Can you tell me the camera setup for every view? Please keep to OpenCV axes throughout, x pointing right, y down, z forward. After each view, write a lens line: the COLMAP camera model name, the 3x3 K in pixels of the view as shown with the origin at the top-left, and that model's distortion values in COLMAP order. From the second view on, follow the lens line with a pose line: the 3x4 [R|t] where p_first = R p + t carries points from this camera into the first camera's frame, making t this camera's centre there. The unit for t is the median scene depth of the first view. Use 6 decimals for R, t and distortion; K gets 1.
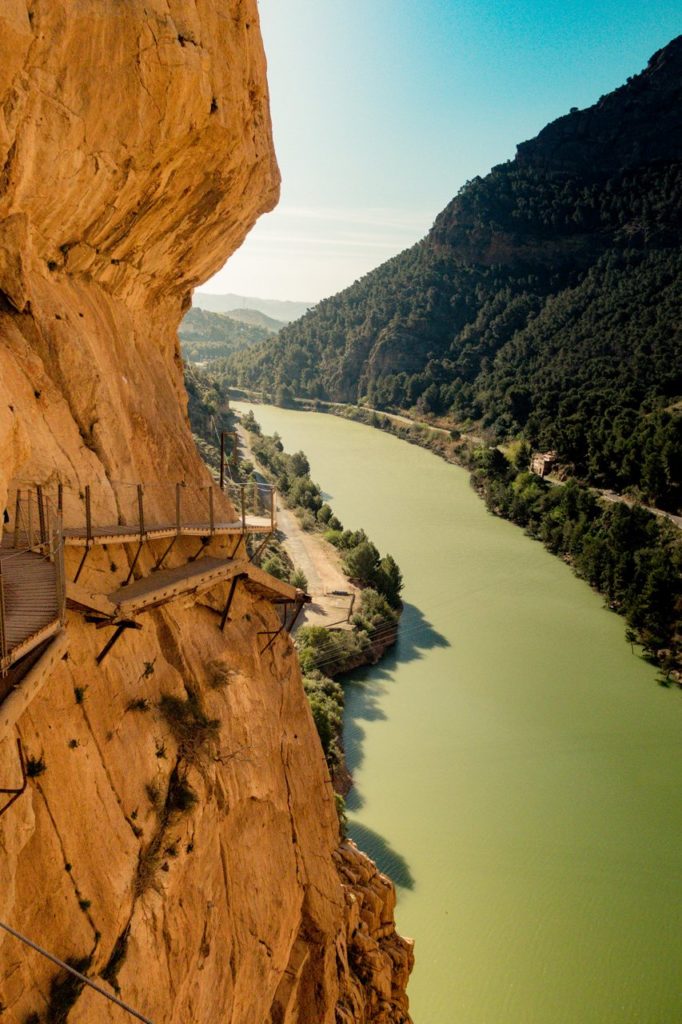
lens RADIAL K [[915.9, 0, 338.0], [0, 915.9, 516.4], [0, 0, 1]] dist [0.018559, 0.011574]
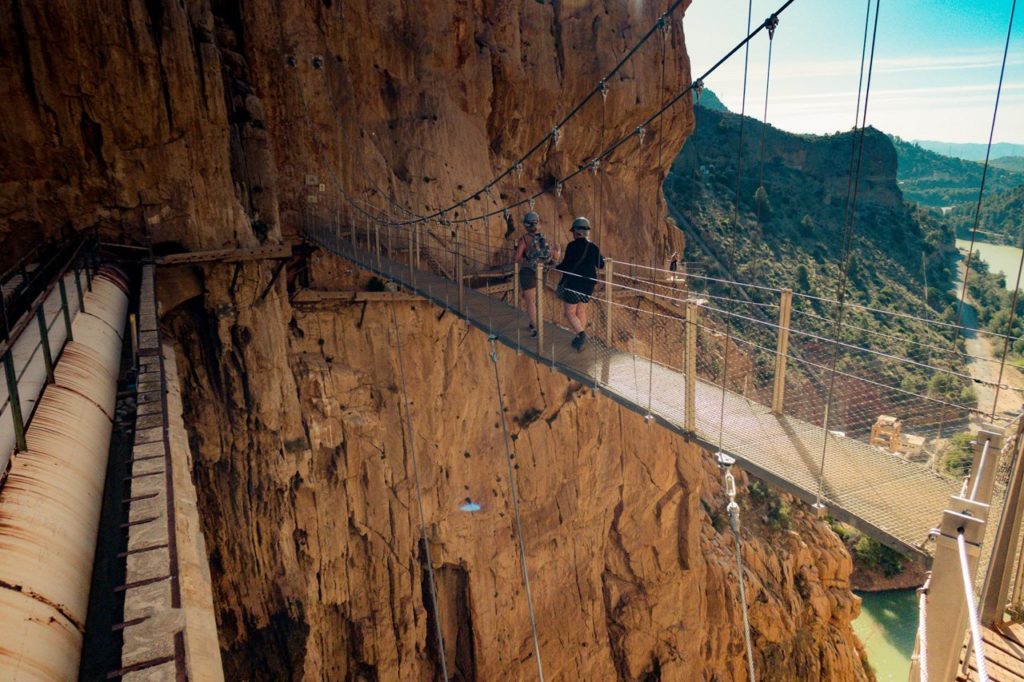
lens RADIAL K [[710.2, 0, 510.6], [0, 710.2, 344.5], [0, 0, 1]] dist [0.004288, 0.005029]
pose [[0.760946, 0.124864, -0.636687, 0.030175], [-0.108888, 0.991966, 0.064399, 0.003924], [0.639612, 0.020323, 0.768429, -0.022419]]
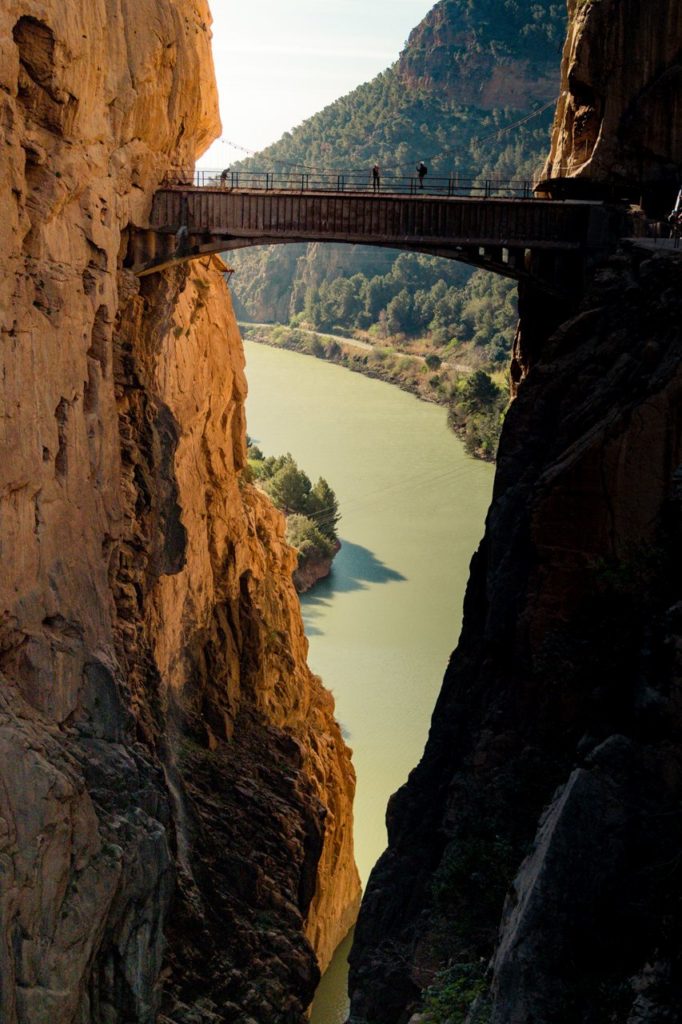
lens RADIAL K [[1638.9, 0, 341.6], [0, 1638.9, 512.2], [0, 0, 1]] dist [0.042962, 0.000000]
pose [[0.998816, -0.015600, 0.046068, 0.002513], [0.016616, 0.999625, -0.021752, 0.041888], [-0.045712, 0.022492, 0.998701, -0.179855]]
